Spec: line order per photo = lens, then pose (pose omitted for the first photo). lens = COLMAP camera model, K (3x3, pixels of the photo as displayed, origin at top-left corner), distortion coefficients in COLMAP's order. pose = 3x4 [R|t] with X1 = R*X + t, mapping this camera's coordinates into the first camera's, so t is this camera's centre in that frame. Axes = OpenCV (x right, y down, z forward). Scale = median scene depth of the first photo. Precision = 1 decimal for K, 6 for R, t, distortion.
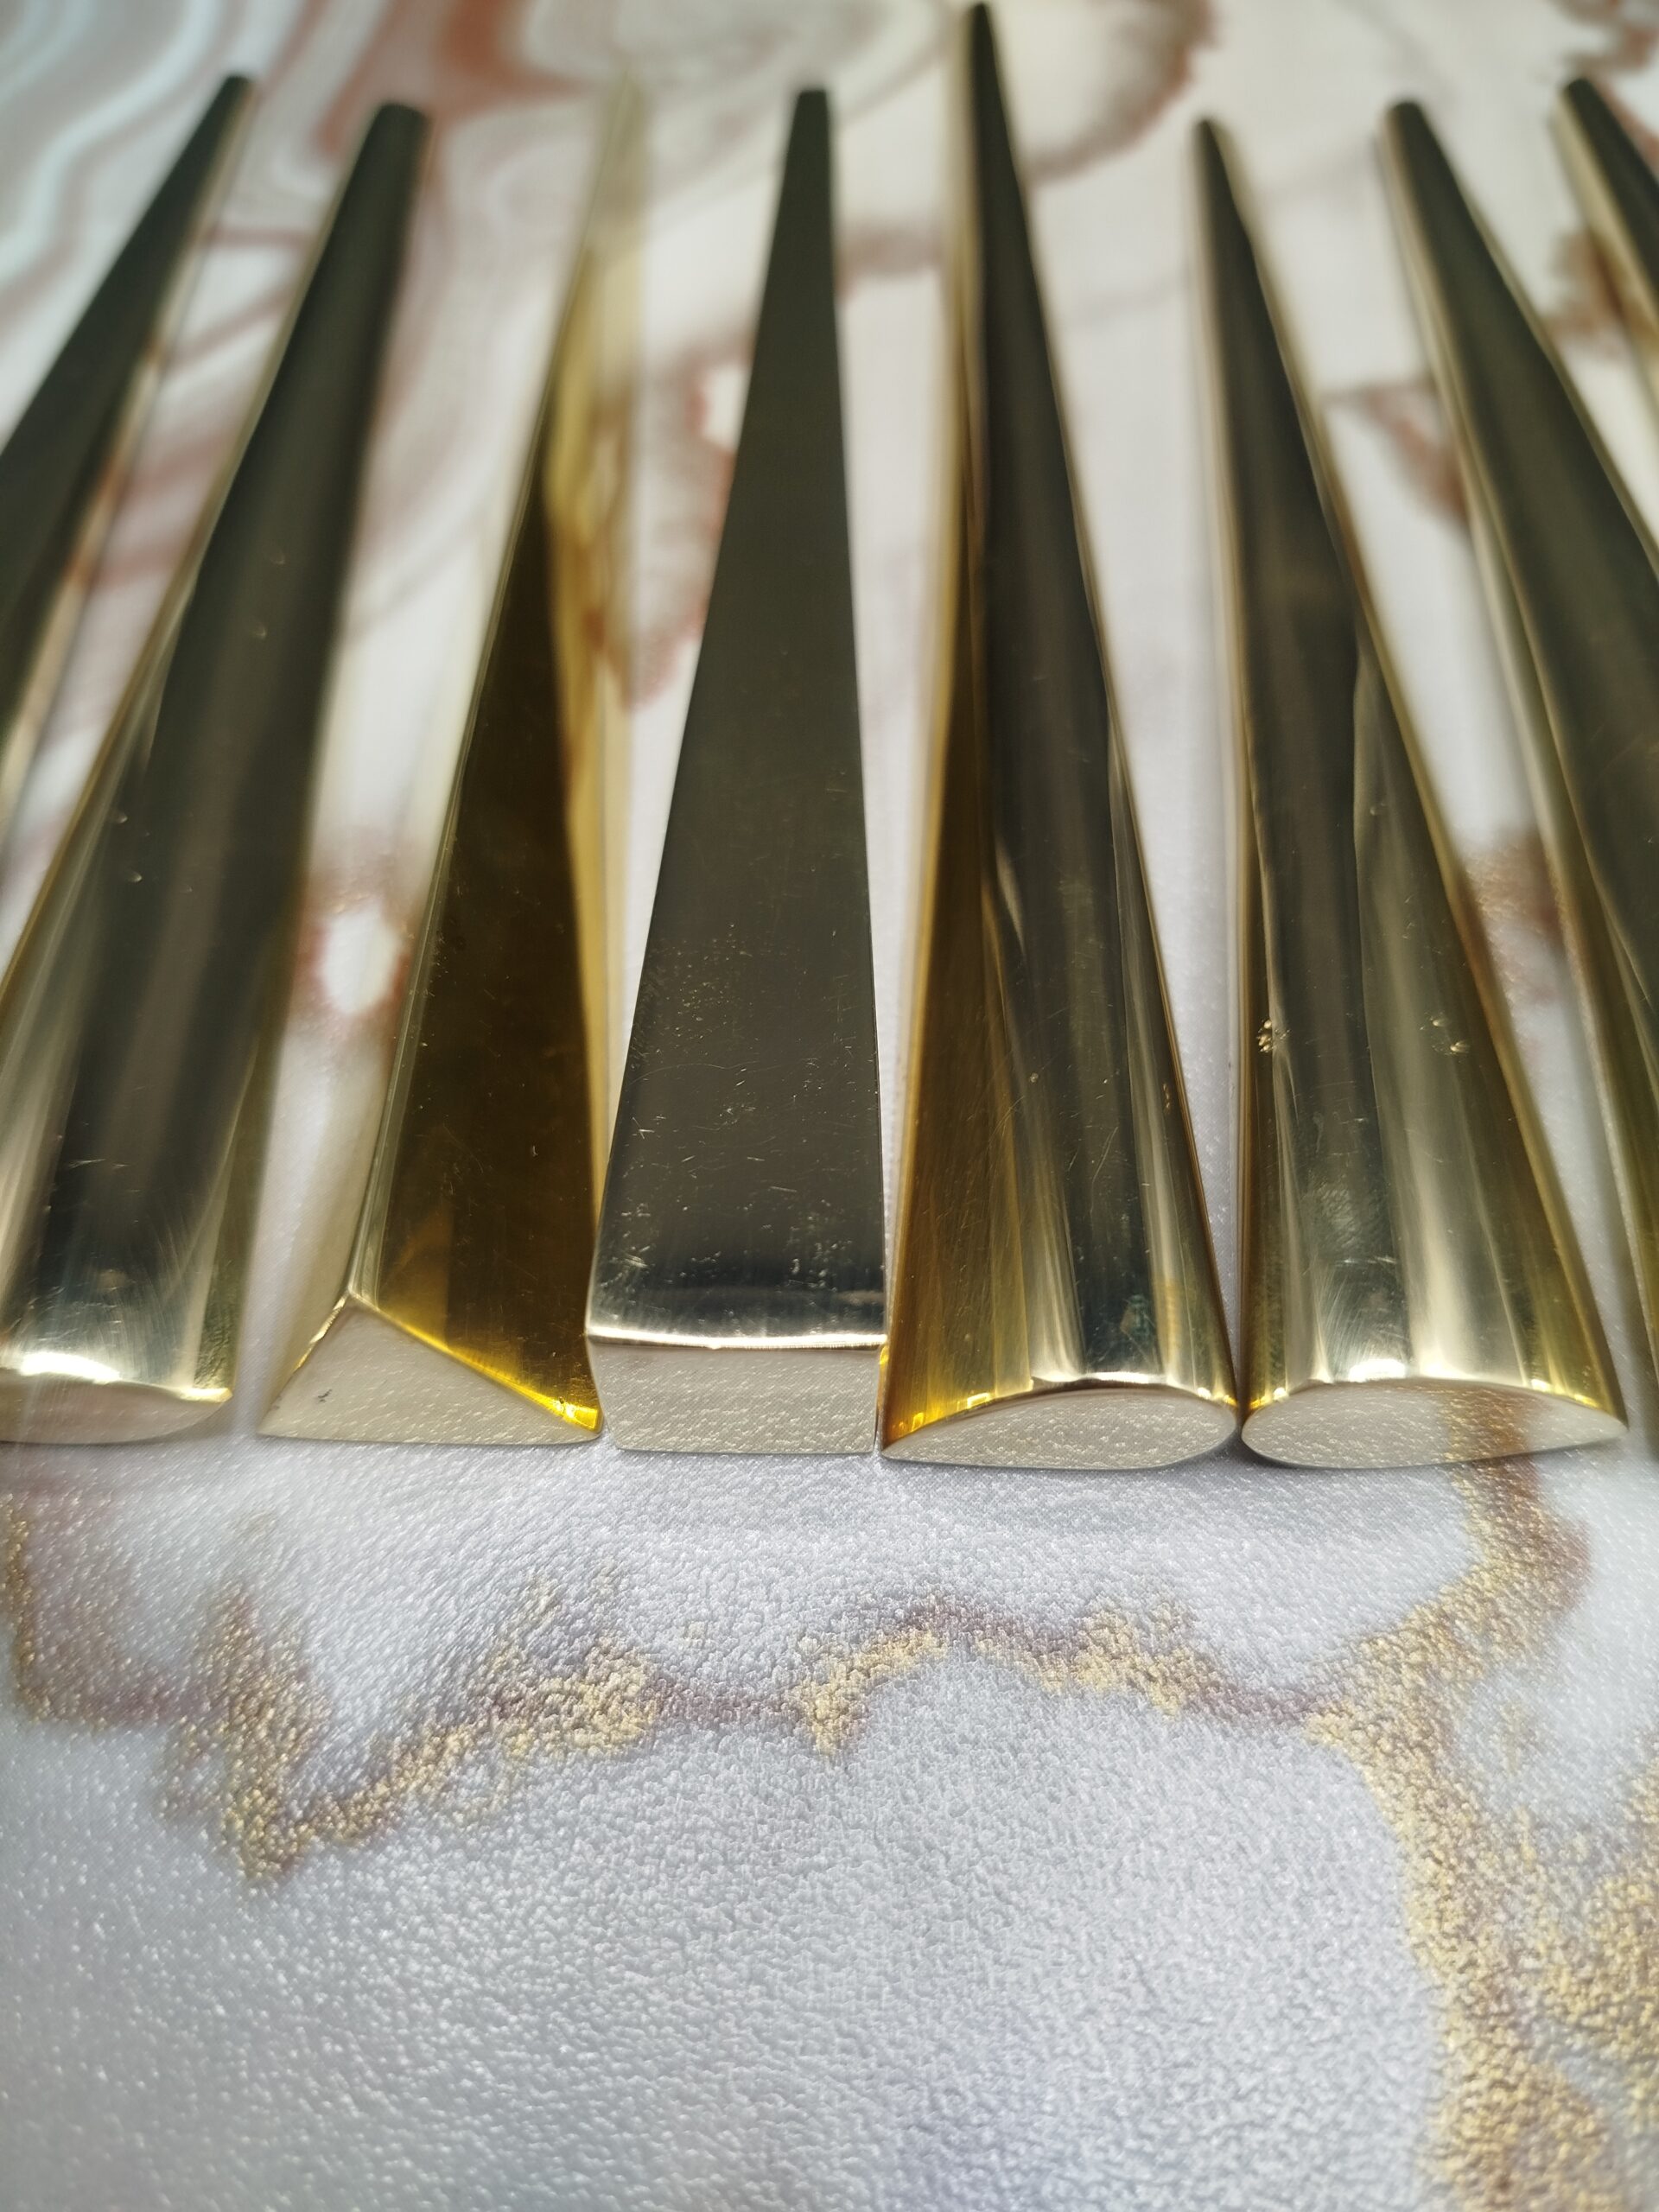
lens RADIAL K [[1646.4, 0, 829.5], [0, 1646.4, 1106.0], [0, 0, 1]] dist [-0.057289, 0.000490]
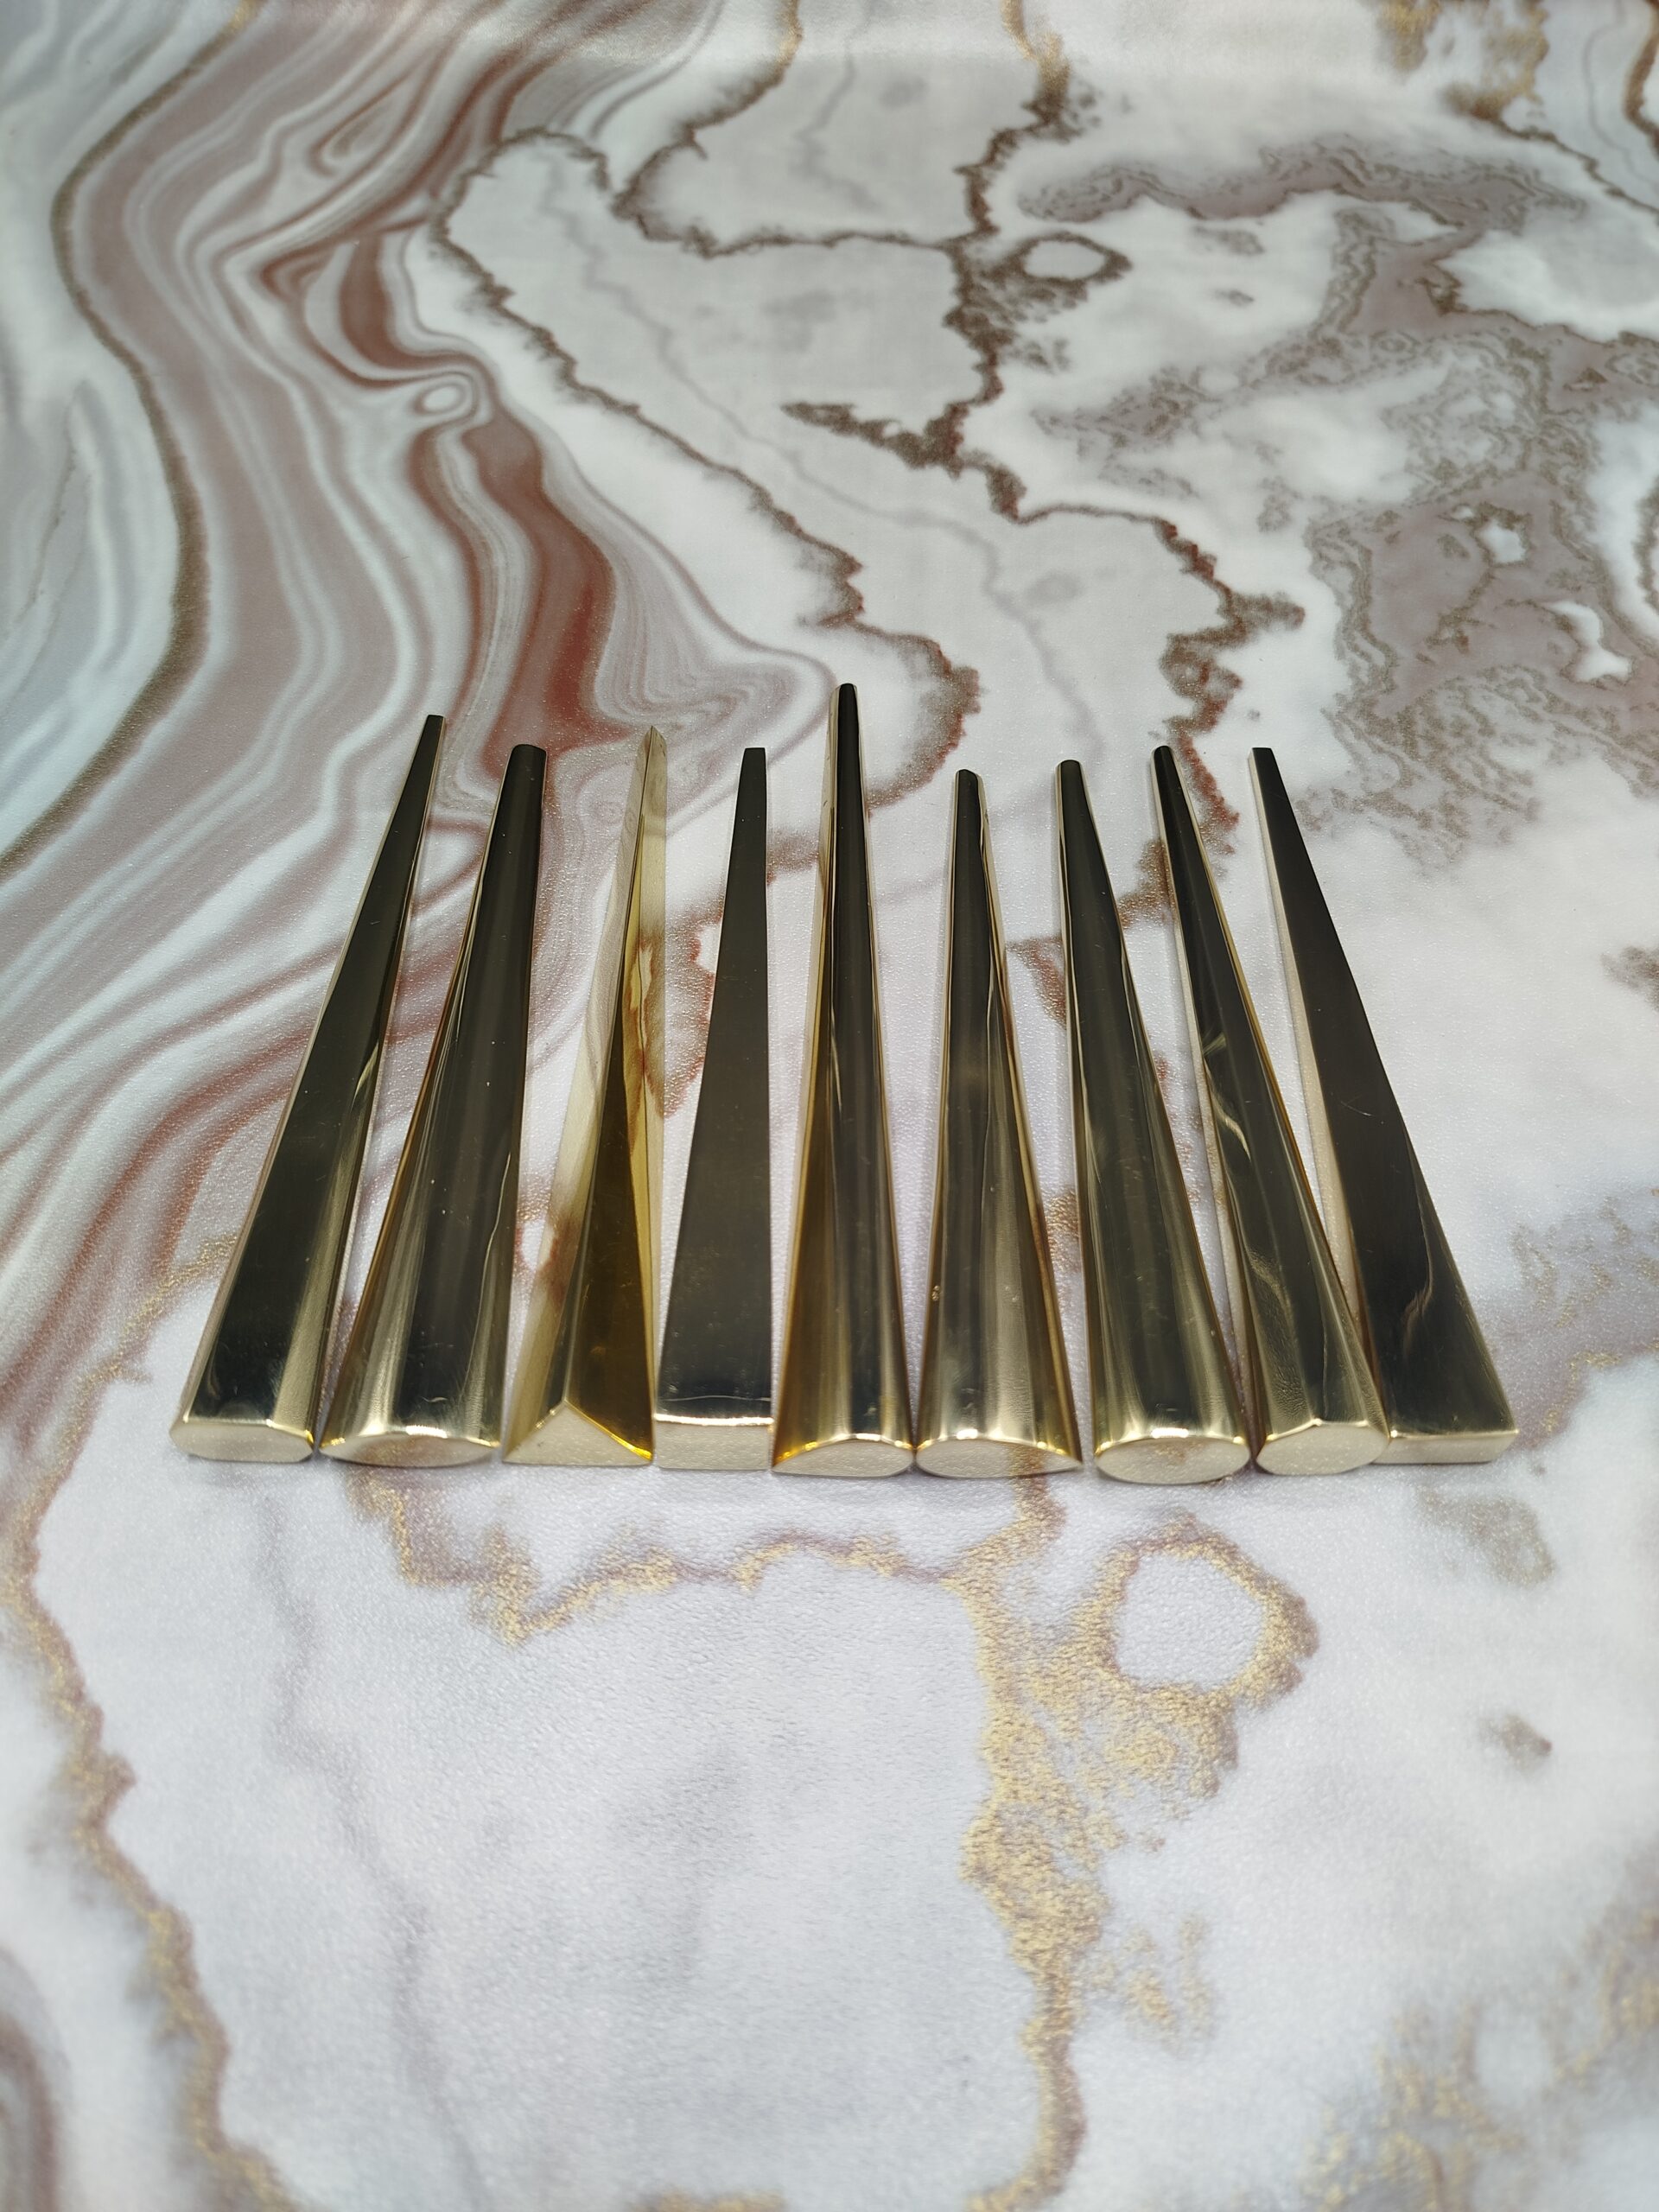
lens RADIAL K [[1576.3, 0, 829.5], [0, 1576.3, 1106.0], [0, 0, 1]] dist [0.006558, -0.001032]
pose [[0.999682, 0.009551, 0.023348, 0.058073], [-0.008227, 0.998388, -0.056150, -0.188107], [-0.023846, 0.055940, 0.998149, -1.316484]]
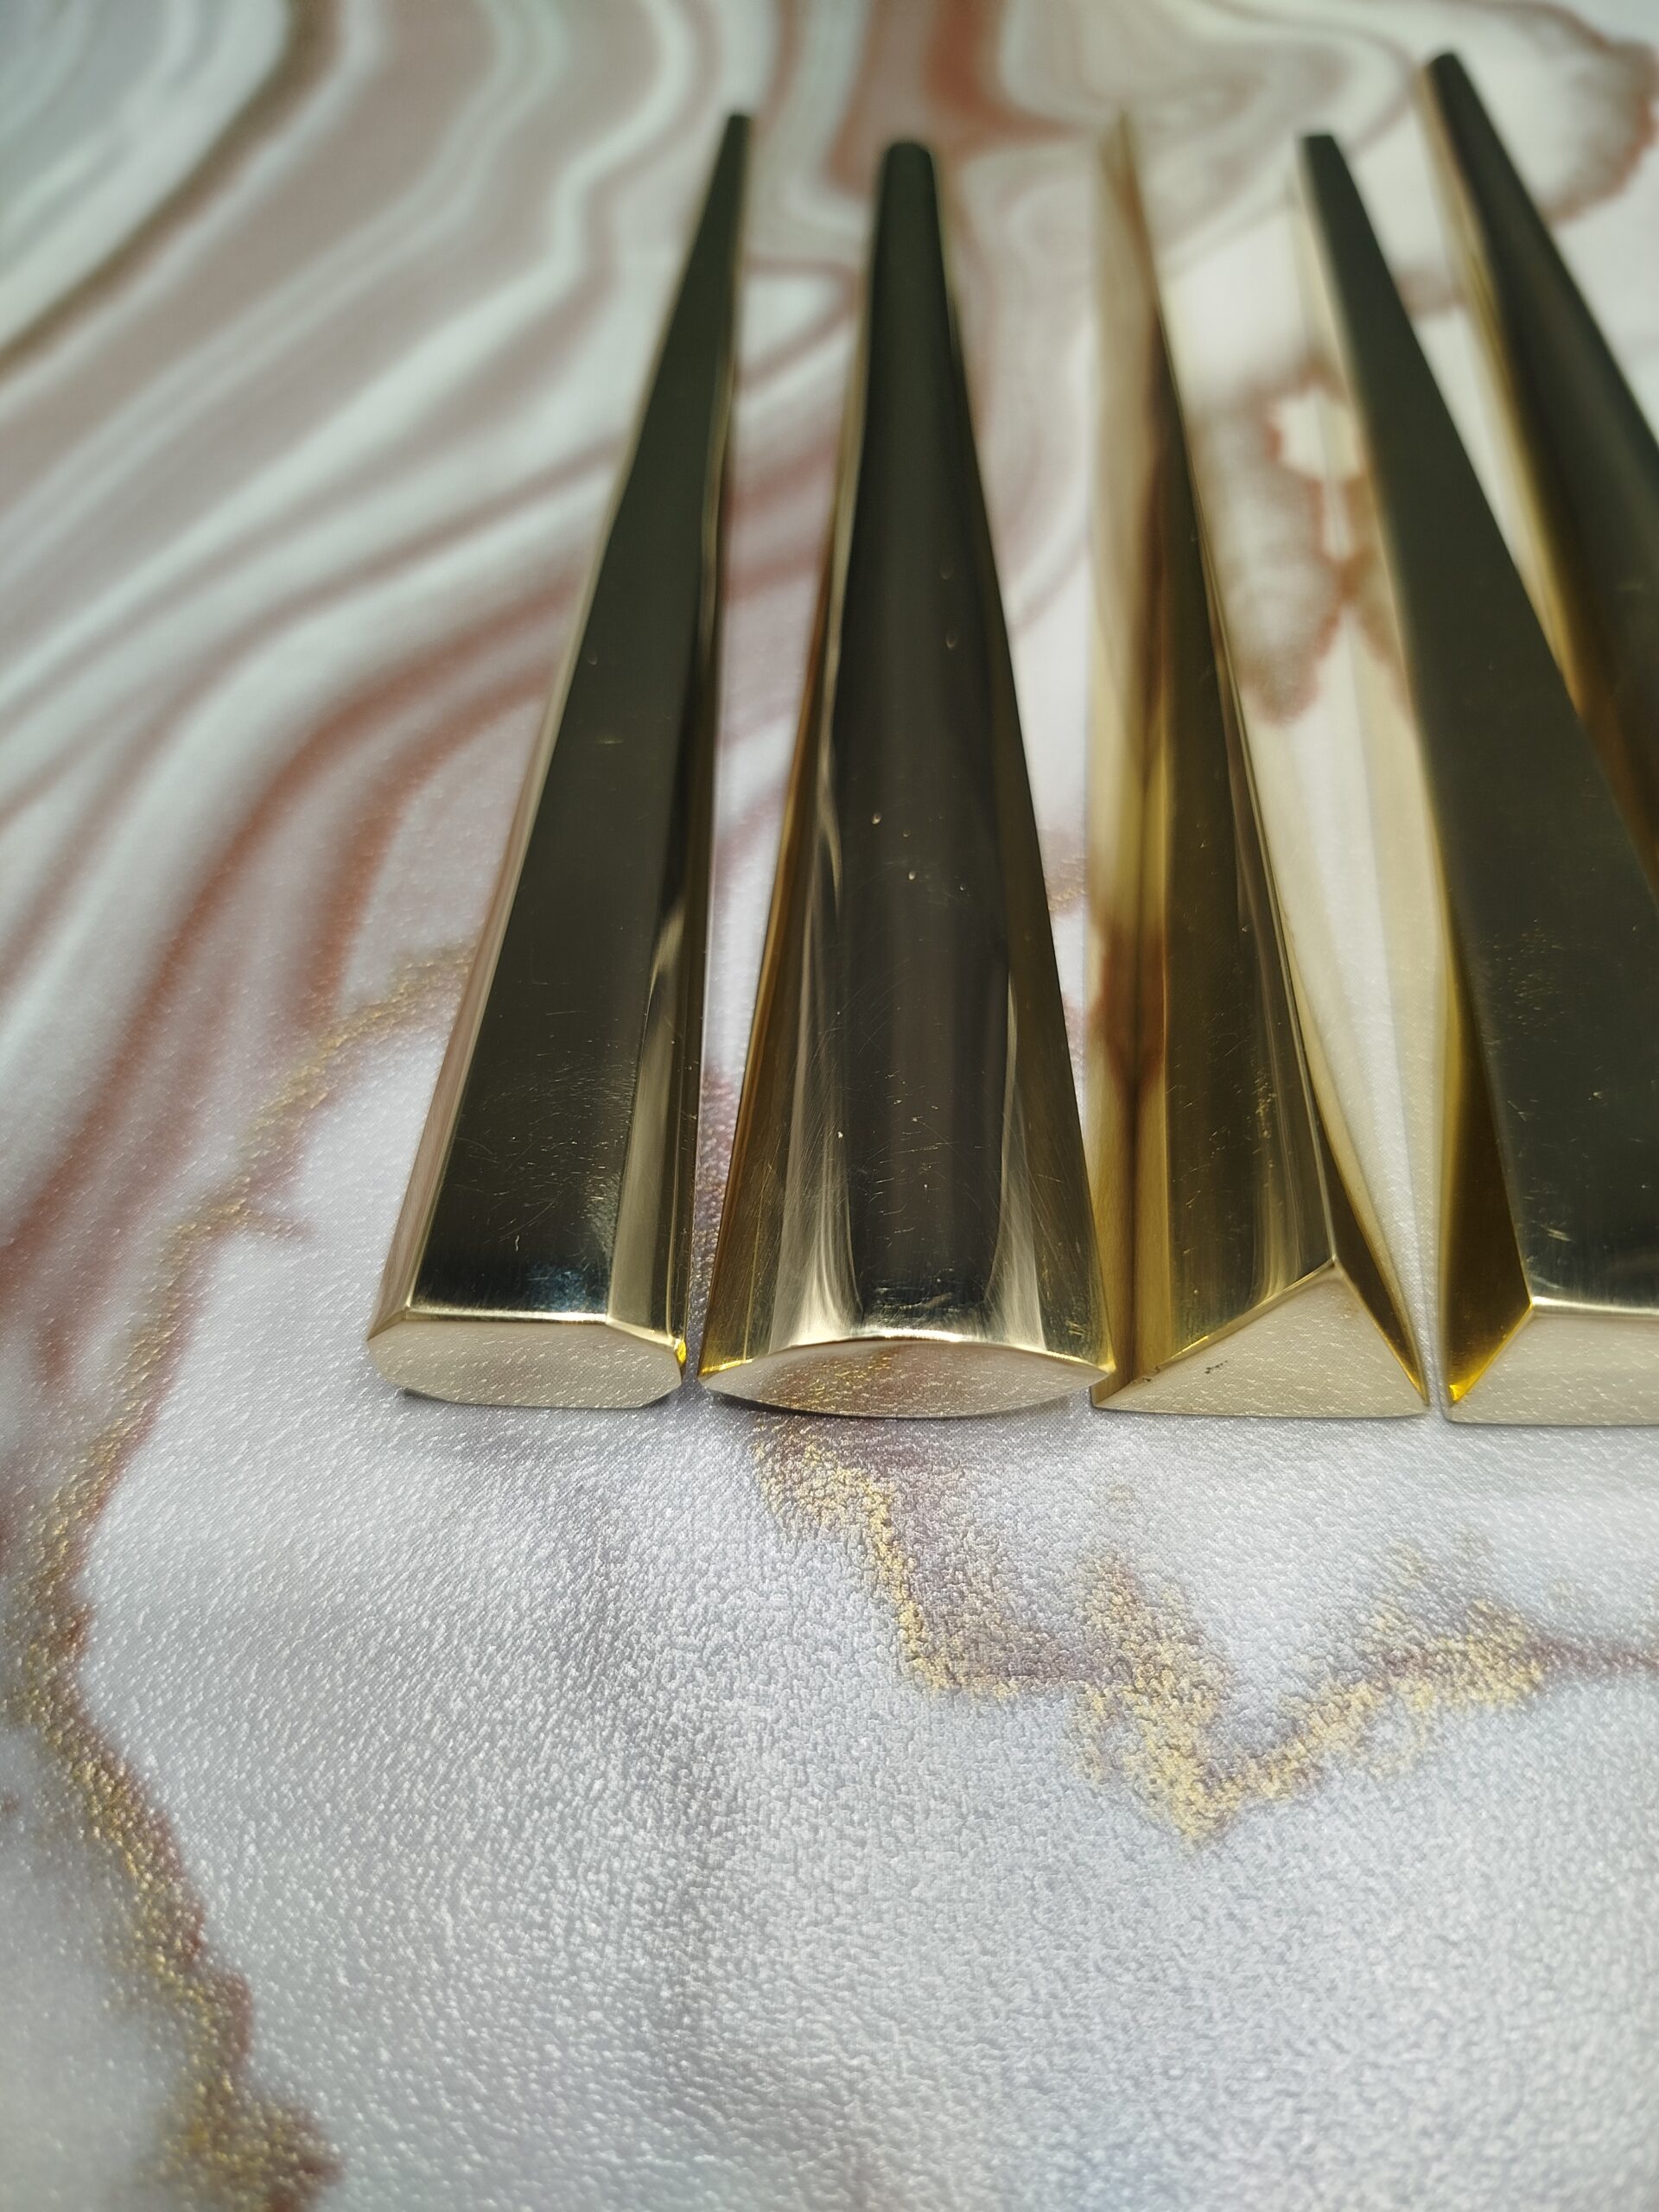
lens RADIAL K [[1630.8, 0, 813.3], [0, 1630.8, 1108.5], [0, 0, 1]] dist [-0.028917, -0.030506]
pose [[0.999787, 0.000429, -0.020642, -0.521946], [-0.000813, 0.999827, -0.018569, 0.030776], [0.020630, 0.018582, 0.999614, -0.042762]]
